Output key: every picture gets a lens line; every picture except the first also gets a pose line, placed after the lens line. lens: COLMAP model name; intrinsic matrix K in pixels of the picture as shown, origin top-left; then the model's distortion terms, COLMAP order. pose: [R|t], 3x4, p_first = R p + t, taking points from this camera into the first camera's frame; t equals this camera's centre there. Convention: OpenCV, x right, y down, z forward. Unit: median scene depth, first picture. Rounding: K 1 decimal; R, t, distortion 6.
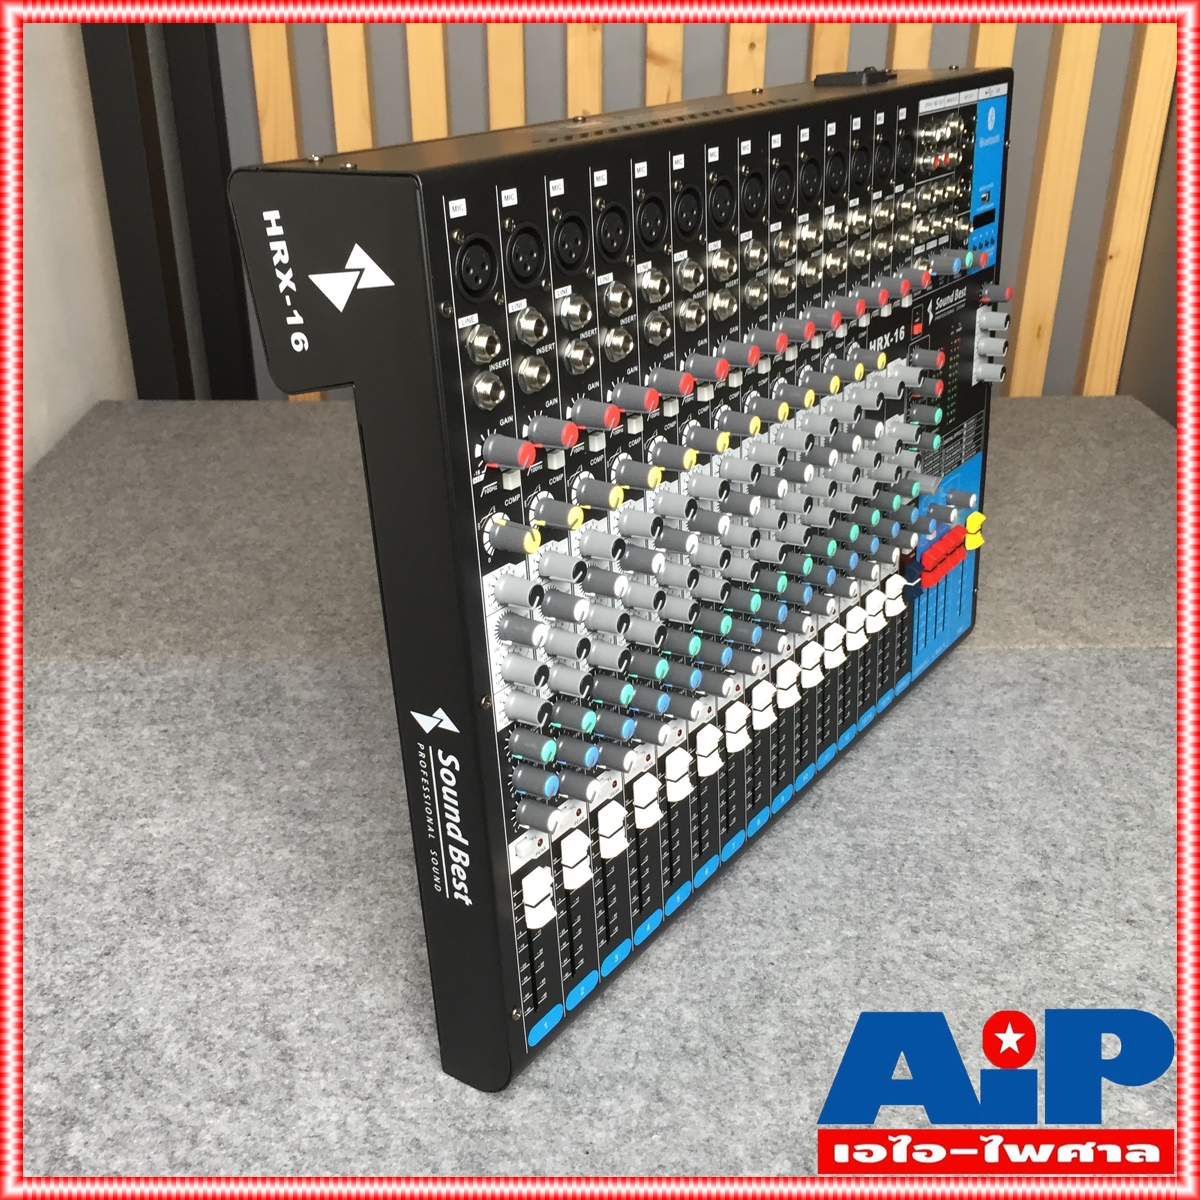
lens RADIAL K [[1317.5, 0, 599.9], [0, 1317.5, 587.8], [0, 0, 1]] dist [0.040681, 0.000000]
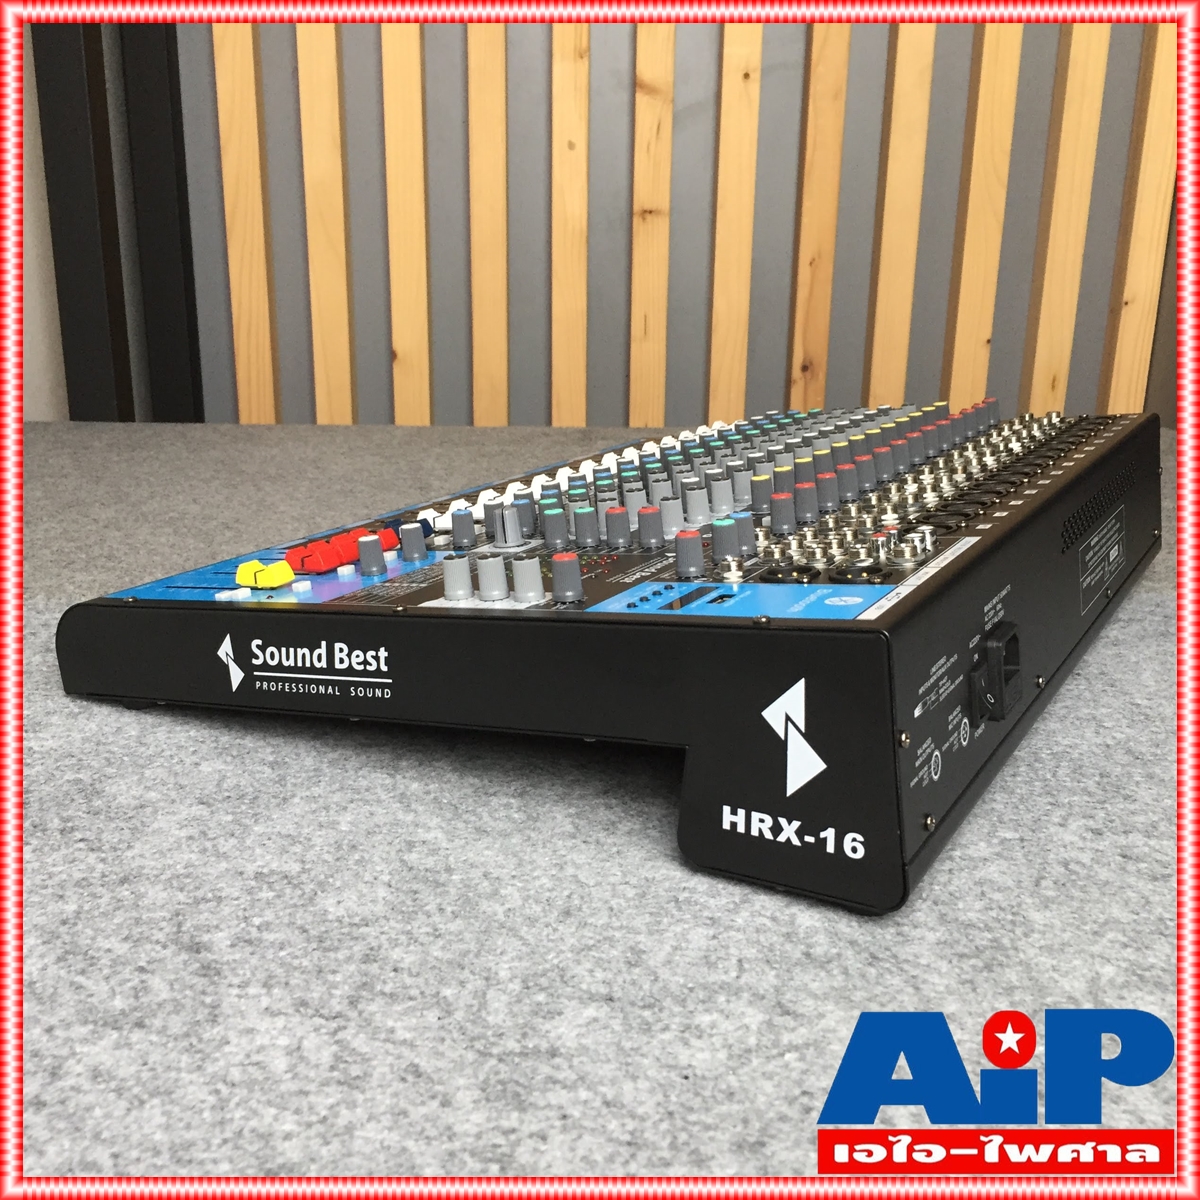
lens RADIAL K [[1317.5, 0, 605.6], [0, 1317.5, 588.0], [0, 0, 1]] dist [0.040681, 0.000000]
pose [[0.999007, -0.000053, 0.044546, -0.070112], [0.007103, 0.987397, -0.158107, 0.272280], [-0.043976, 0.158266, 0.986417, 0.315491]]
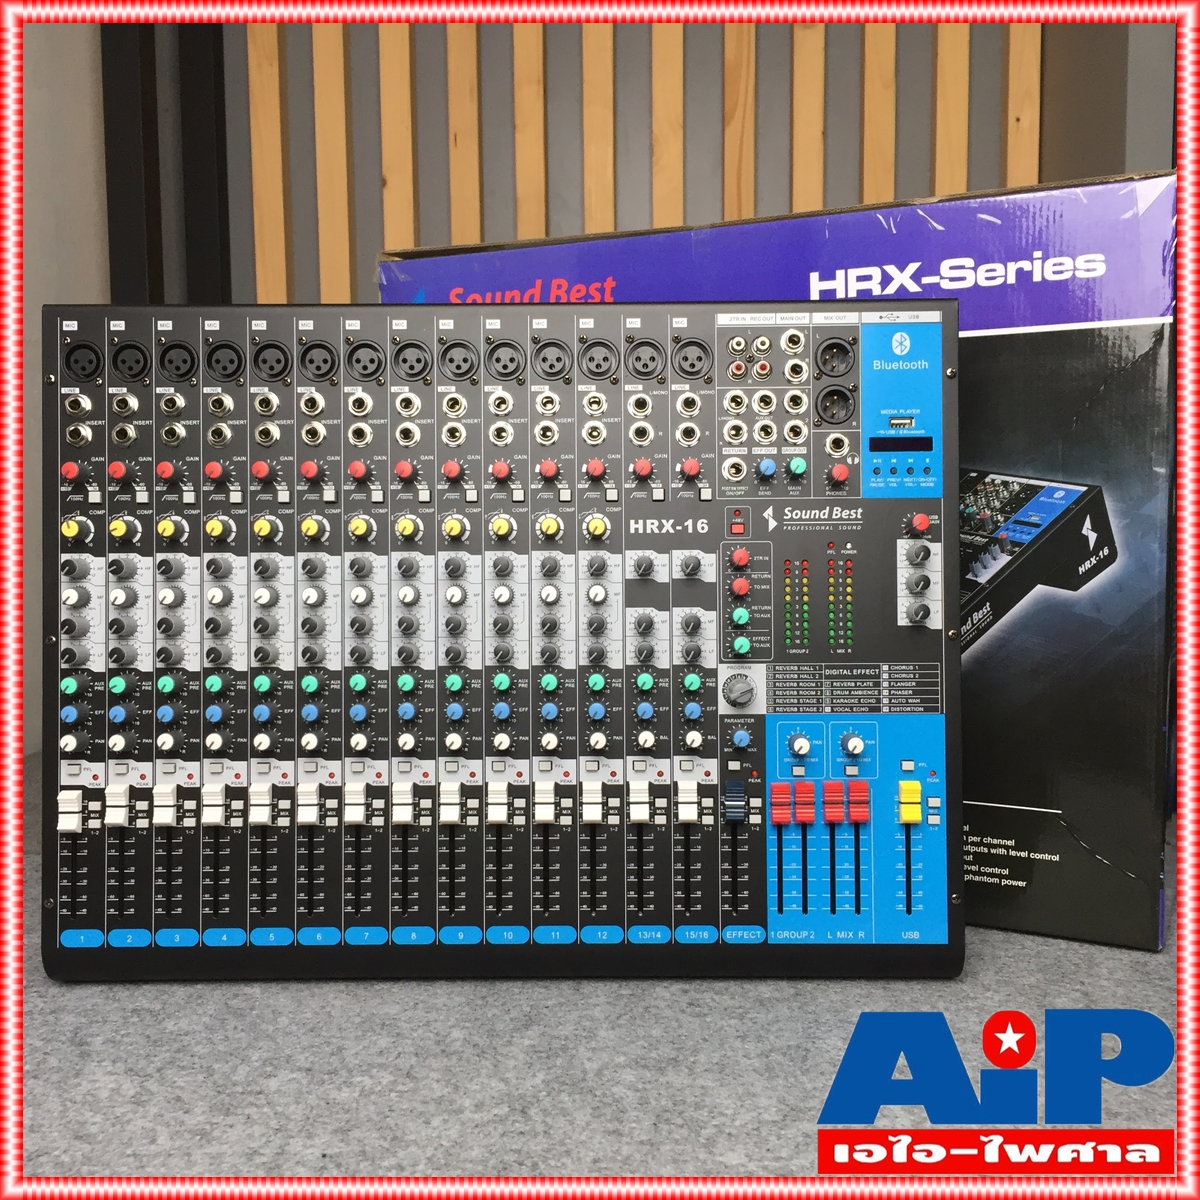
lens RADIAL K [[1317.5, 0, 601.5], [0, 1317.5, 597.9], [0, 0, 1]] dist [0.040681, 0.000000]
pose [[0.998942, -0.012157, -0.044355, 0.251076], [-0.004804, 0.931577, -0.363512, 0.401281], [0.045740, 0.363340, 0.930533, -0.156885]]
